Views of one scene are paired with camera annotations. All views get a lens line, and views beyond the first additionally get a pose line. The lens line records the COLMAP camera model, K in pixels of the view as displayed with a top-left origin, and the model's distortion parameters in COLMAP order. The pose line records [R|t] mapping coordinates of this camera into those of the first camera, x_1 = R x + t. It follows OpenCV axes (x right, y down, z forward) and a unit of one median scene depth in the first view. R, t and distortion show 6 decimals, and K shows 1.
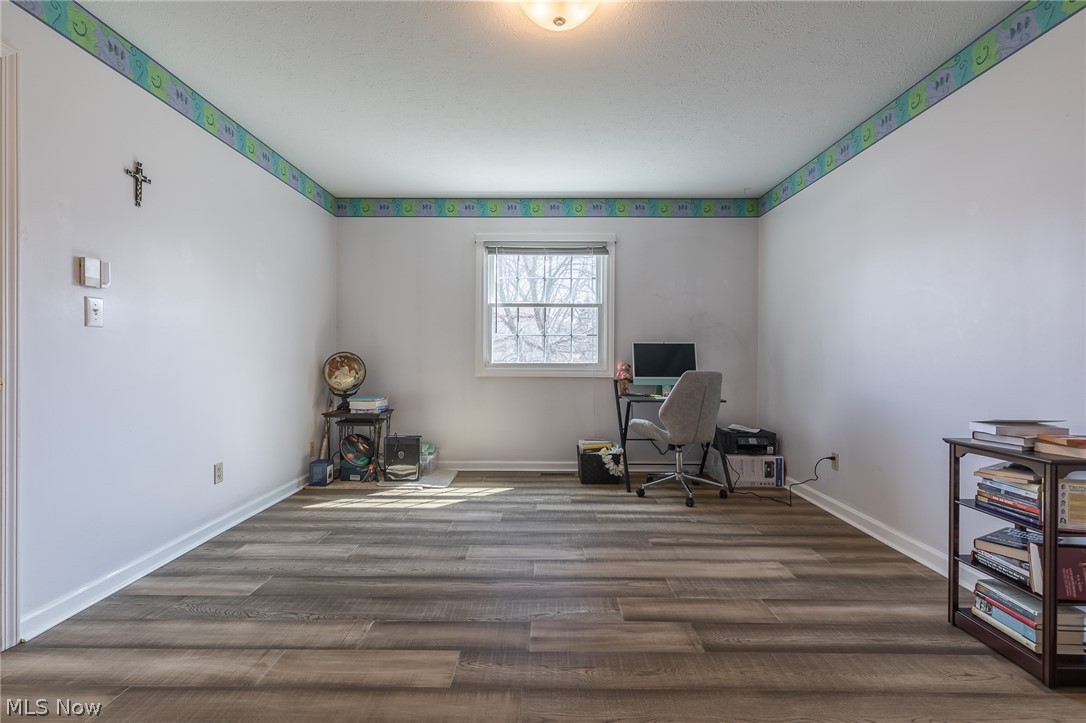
lens RADIAL K [[484.1, 0, 541.7], [0, 484.1, 357.5], [0, 0, 1]] dist [0.000709, -0.000098]
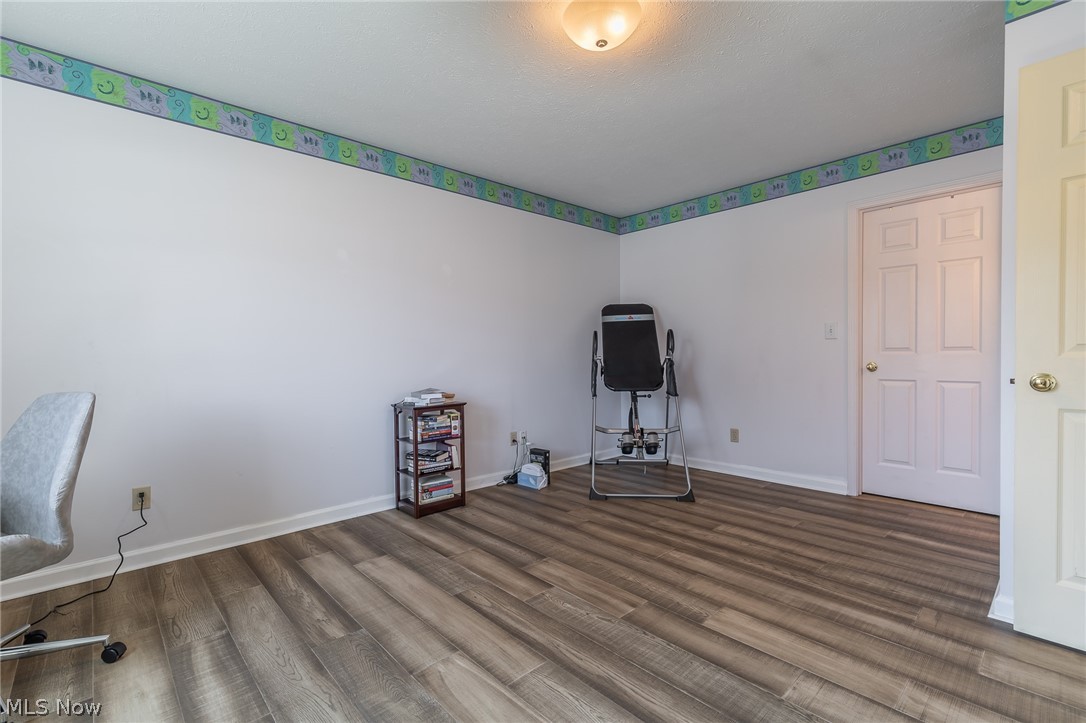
lens RADIAL K [[489.0, 0, 532.8], [0, 489.0, 366.8], [0, 0, 1]] dist [0.002407, -0.000547]
pose [[-0.674034, -0.014345, 0.738561, -0.605007], [0.013258, 0.999415, 0.031512, -0.016256], [-0.738581, 0.031032, -0.673450, 1.684021]]
